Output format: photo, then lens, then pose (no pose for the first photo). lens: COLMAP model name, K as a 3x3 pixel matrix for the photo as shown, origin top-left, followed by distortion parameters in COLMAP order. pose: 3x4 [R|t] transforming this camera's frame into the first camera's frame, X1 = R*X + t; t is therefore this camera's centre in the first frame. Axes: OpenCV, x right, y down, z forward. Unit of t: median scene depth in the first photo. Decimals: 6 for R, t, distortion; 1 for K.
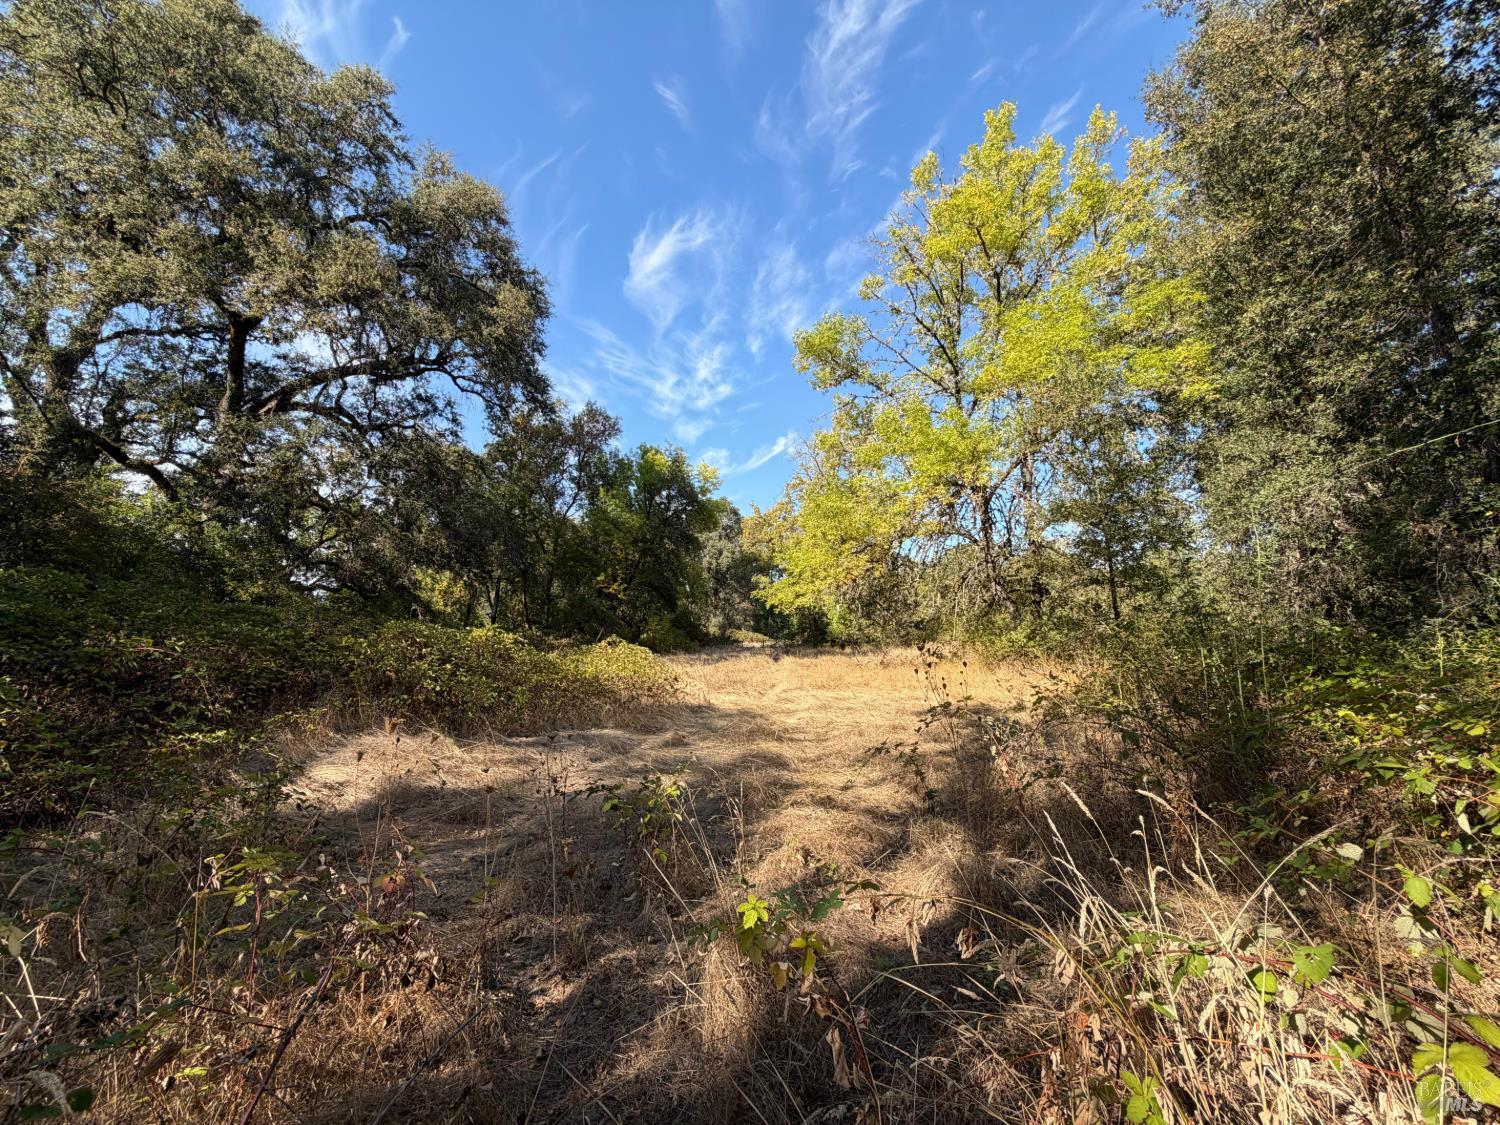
lens RADIAL K [[593.9, 0, 747.1], [0, 593.9, 559.4], [0, 0, 1]] dist [-0.003484, 0.000828]
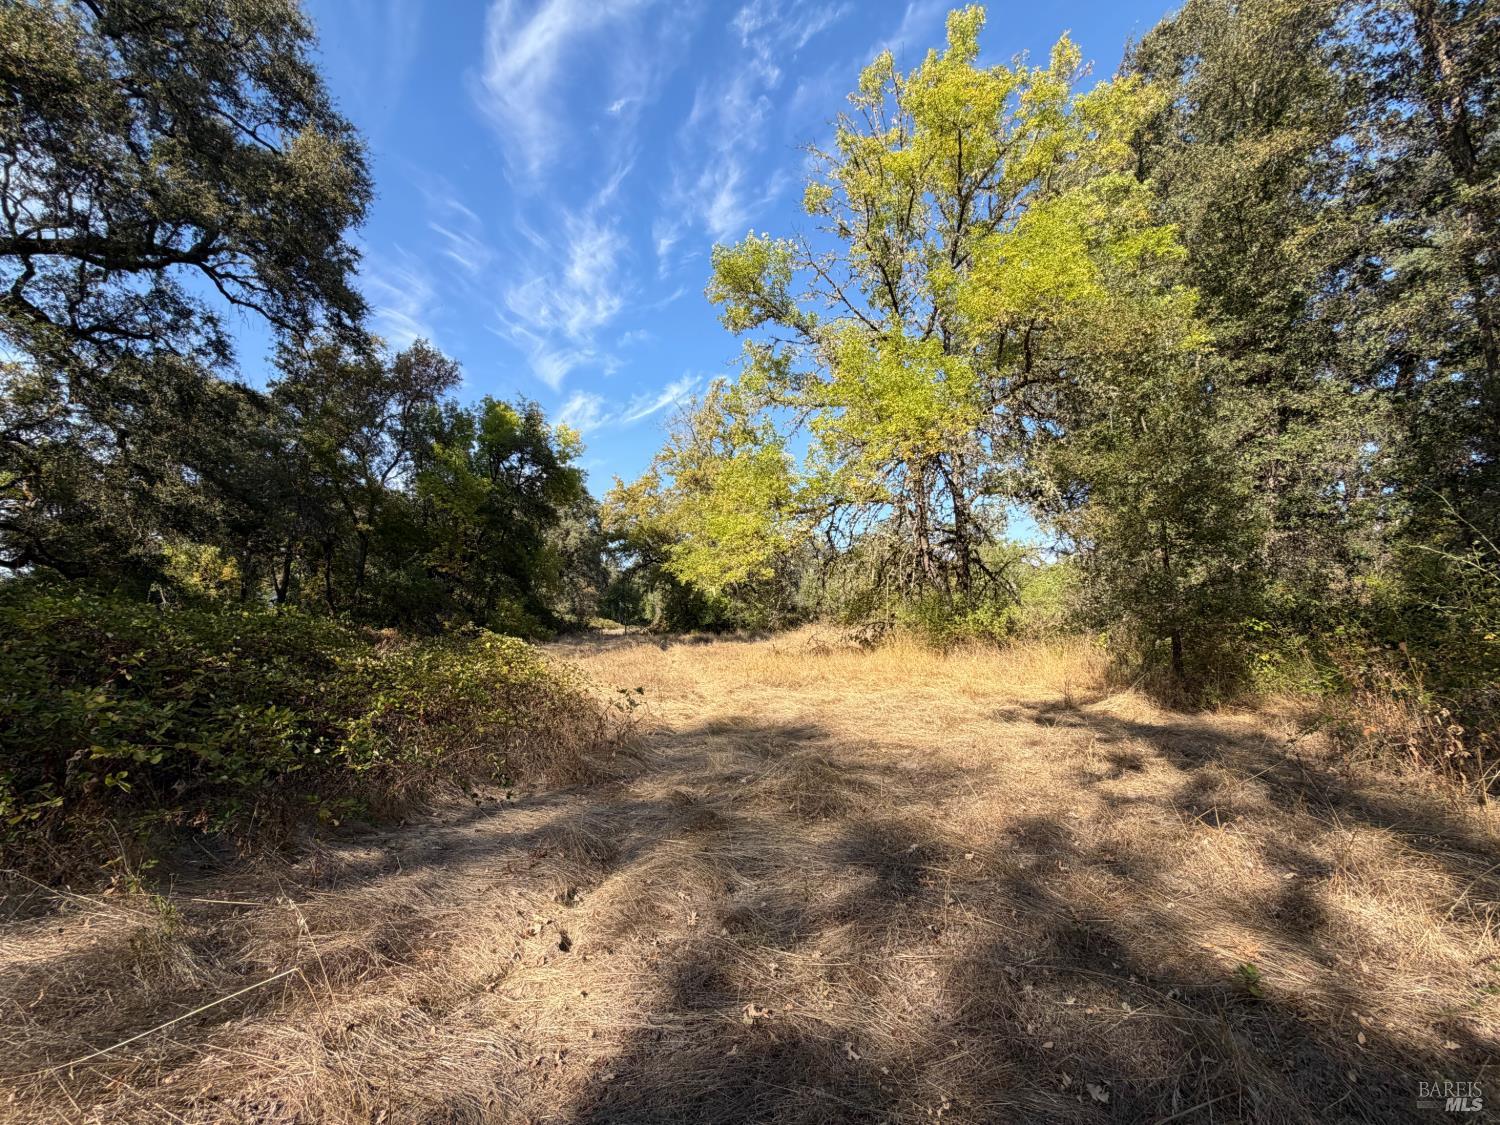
lens RADIAL K [[593.9, 0, 743.3], [0, 593.9, 561.4], [0, 0, 1]] dist [-0.003484, 0.000828]
pose [[0.965940, 0.009831, 0.258579, -0.044016], [-0.016672, 0.999566, 0.024274, 0.013339], [-0.258228, -0.027758, 0.965685, 0.093554]]
